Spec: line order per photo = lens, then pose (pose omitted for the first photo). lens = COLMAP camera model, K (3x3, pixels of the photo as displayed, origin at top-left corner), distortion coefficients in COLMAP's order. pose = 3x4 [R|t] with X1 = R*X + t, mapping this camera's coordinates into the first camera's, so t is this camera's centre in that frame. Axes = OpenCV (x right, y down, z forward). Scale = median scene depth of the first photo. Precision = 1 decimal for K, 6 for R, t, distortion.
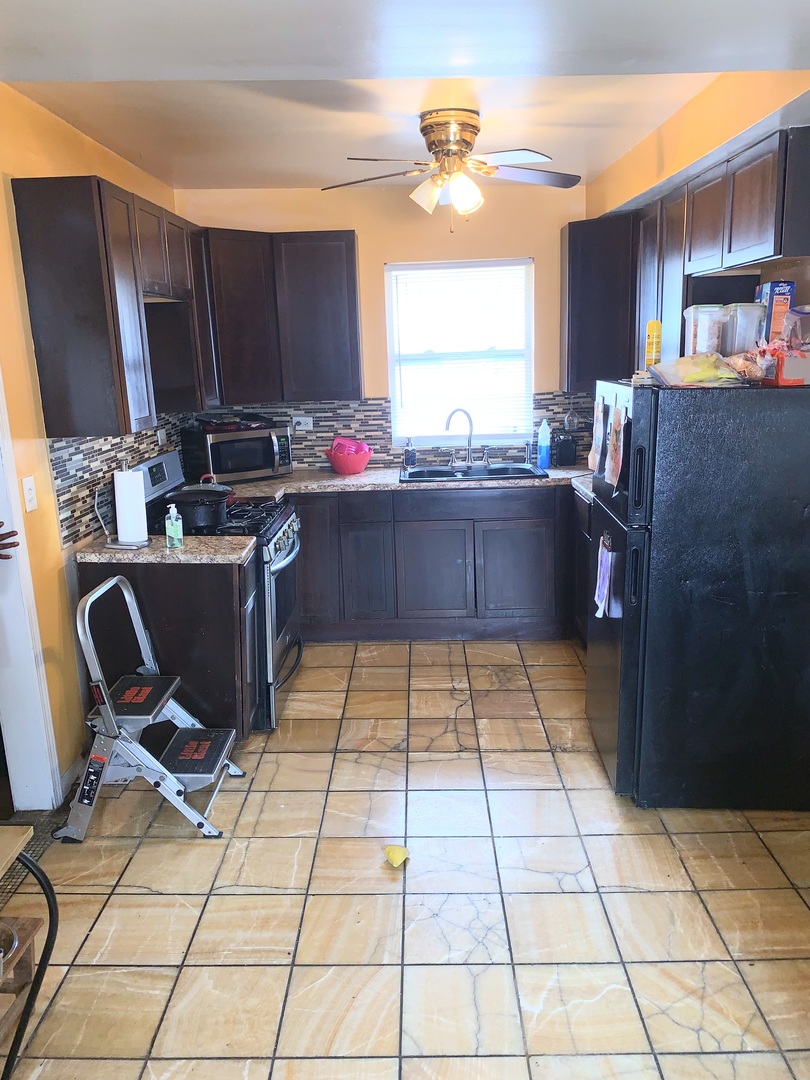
lens RADIAL K [[819.5, 0, 404.3], [0, 819.5, 538.9], [0, 0, 1]] dist [0.030813, -0.022249]
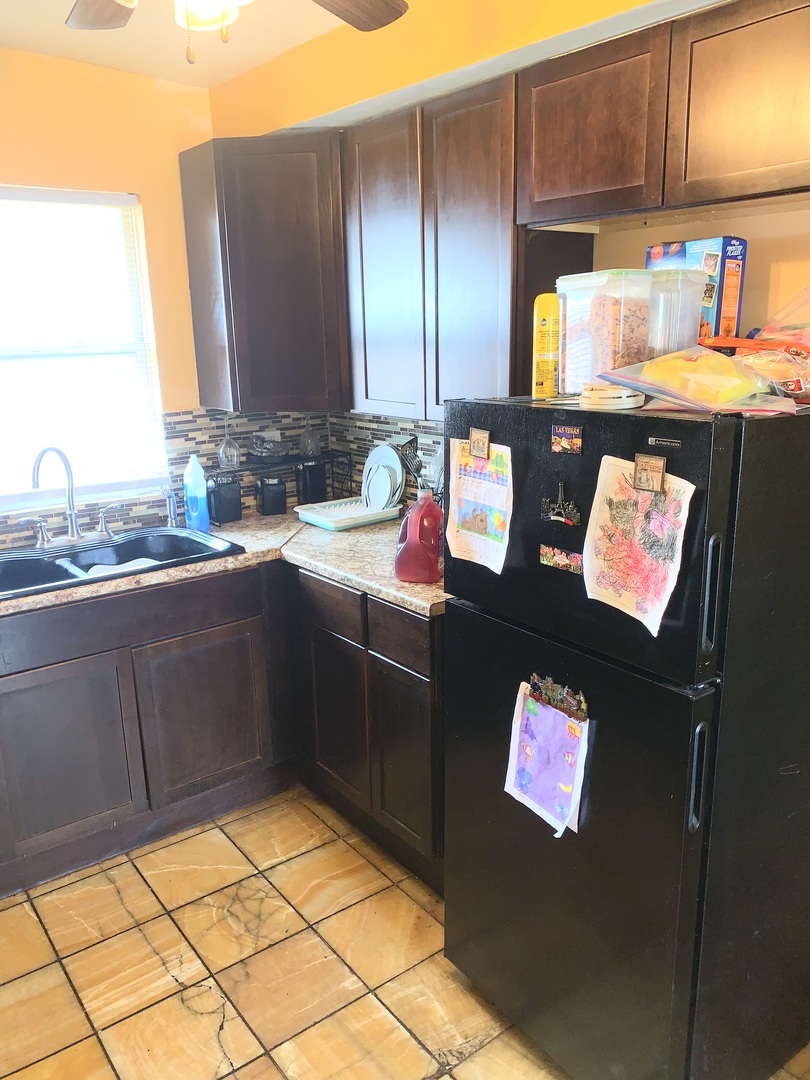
lens RADIAL K [[819.5, 0, 388.6], [0, 819.5, 522.4], [0, 0, 1]] dist [0.030813, -0.022249]
pose [[0.780519, -0.125264, 0.612454, -0.104738], [0.136747, 0.990203, 0.028252, -0.091687], [-0.609992, 0.061700, 0.790001, 0.416165]]
